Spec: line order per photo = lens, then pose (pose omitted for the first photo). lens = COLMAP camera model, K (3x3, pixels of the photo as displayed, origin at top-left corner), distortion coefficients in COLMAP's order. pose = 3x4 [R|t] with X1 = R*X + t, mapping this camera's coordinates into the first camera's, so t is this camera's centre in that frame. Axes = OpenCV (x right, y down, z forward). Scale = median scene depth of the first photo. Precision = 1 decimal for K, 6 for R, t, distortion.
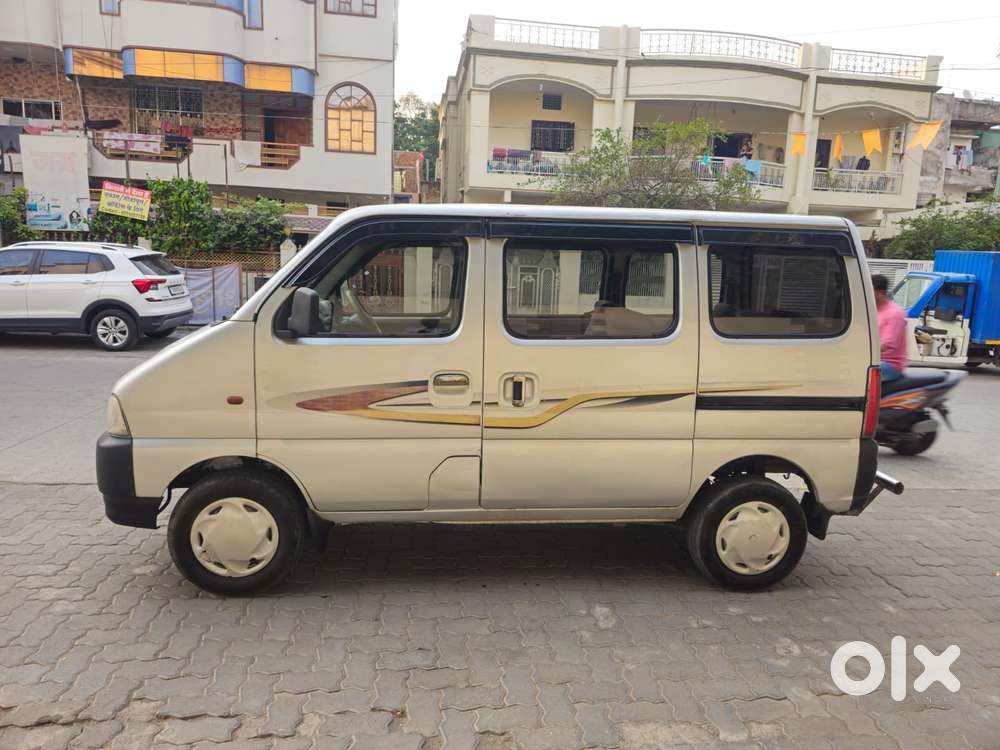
lens RADIAL K [[662.1, 0, 504.2], [0, 662.1, 359.2], [0, 0, 1]] dist [0.049061, -0.045840]
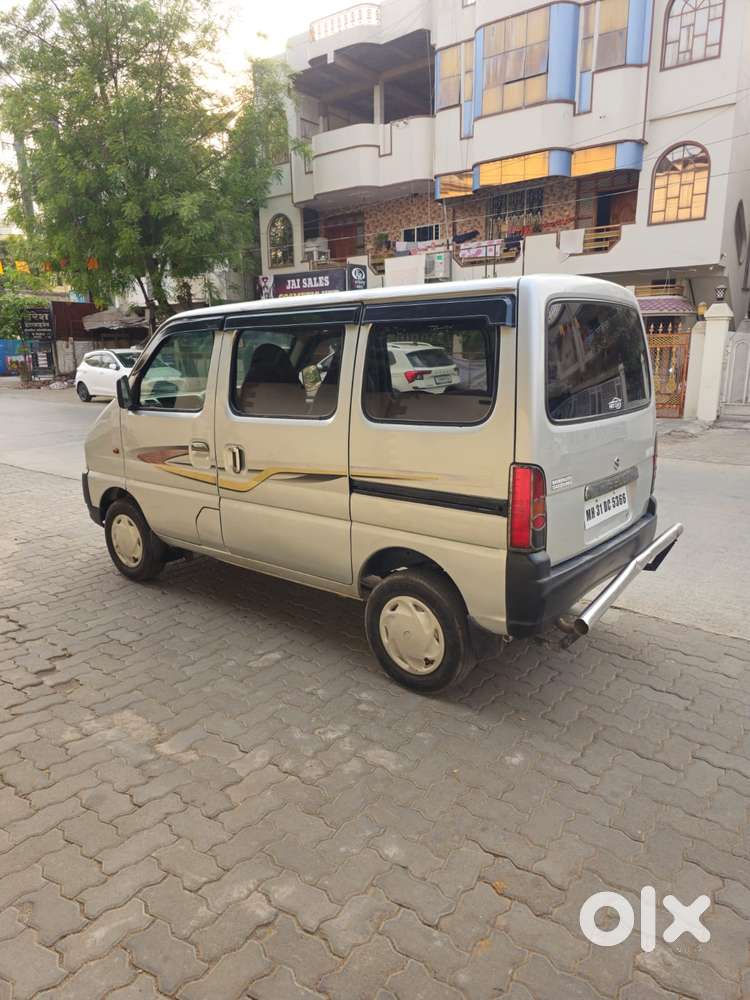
lens RADIAL K [[662.1, 0, 376.8], [0, 662.1, 499.7], [0, 0, 1]] dist [0.049061, -0.045840]
pose [[0.698336, 0.114794, -0.706505, 0.207769], [-0.059395, 0.992945, 0.102626, -0.003734], [0.713302, -0.029705, 0.700227, 0.066020]]
